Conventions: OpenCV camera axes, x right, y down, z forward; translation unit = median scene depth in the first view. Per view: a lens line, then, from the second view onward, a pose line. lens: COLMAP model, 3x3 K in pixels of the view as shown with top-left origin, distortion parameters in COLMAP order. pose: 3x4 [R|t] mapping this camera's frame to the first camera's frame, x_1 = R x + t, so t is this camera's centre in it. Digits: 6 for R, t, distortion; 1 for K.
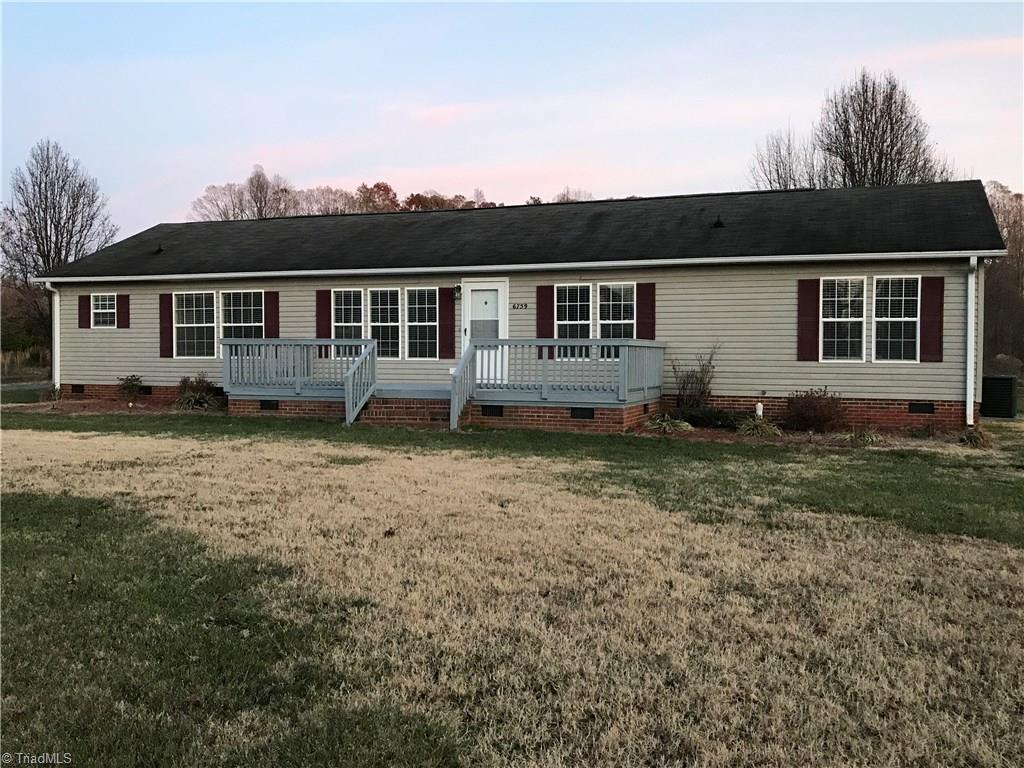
lens RADIAL K [[1014.6, 0, 512.0], [0, 1014.6, 384.0], [0, 0, 1]] dist [0.107123, -0.020952]
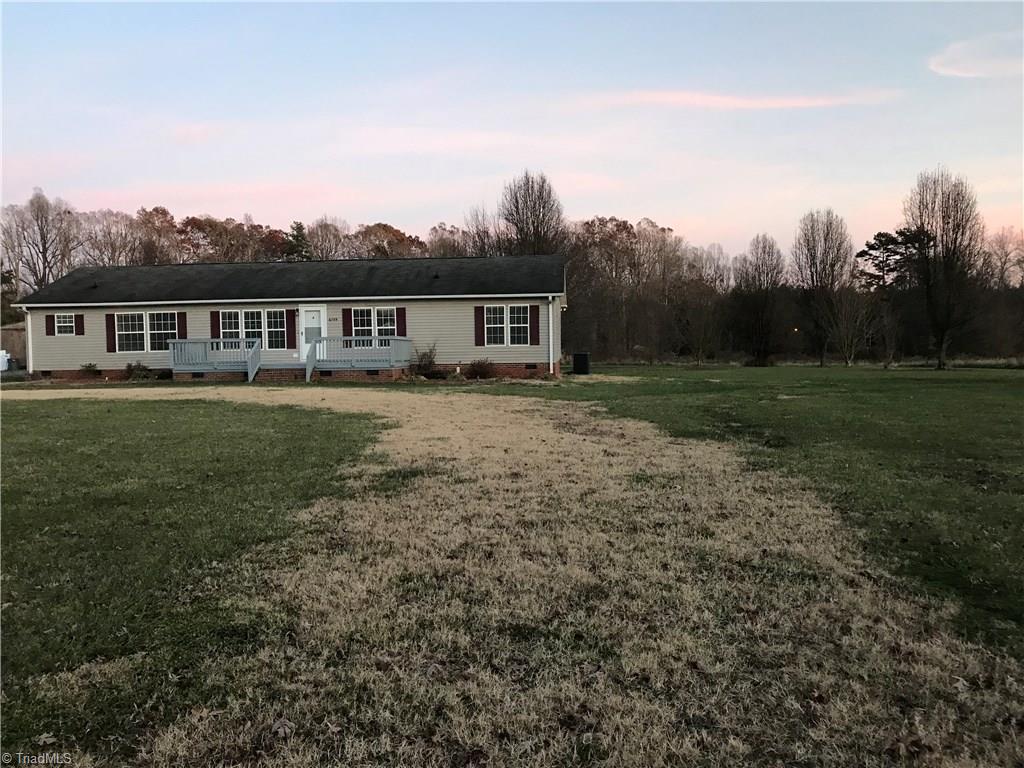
lens RADIAL K [[841.7, 0, 512.0], [0, 841.7, 384.0], [0, 0, 1]] dist [0.031052, 0.004639]
pose [[0.963676, -0.030621, 0.265312, -0.083781], [0.028230, 0.999519, 0.012824, 0.028588], [-0.265577, -0.004868, 0.964077, -0.537683]]
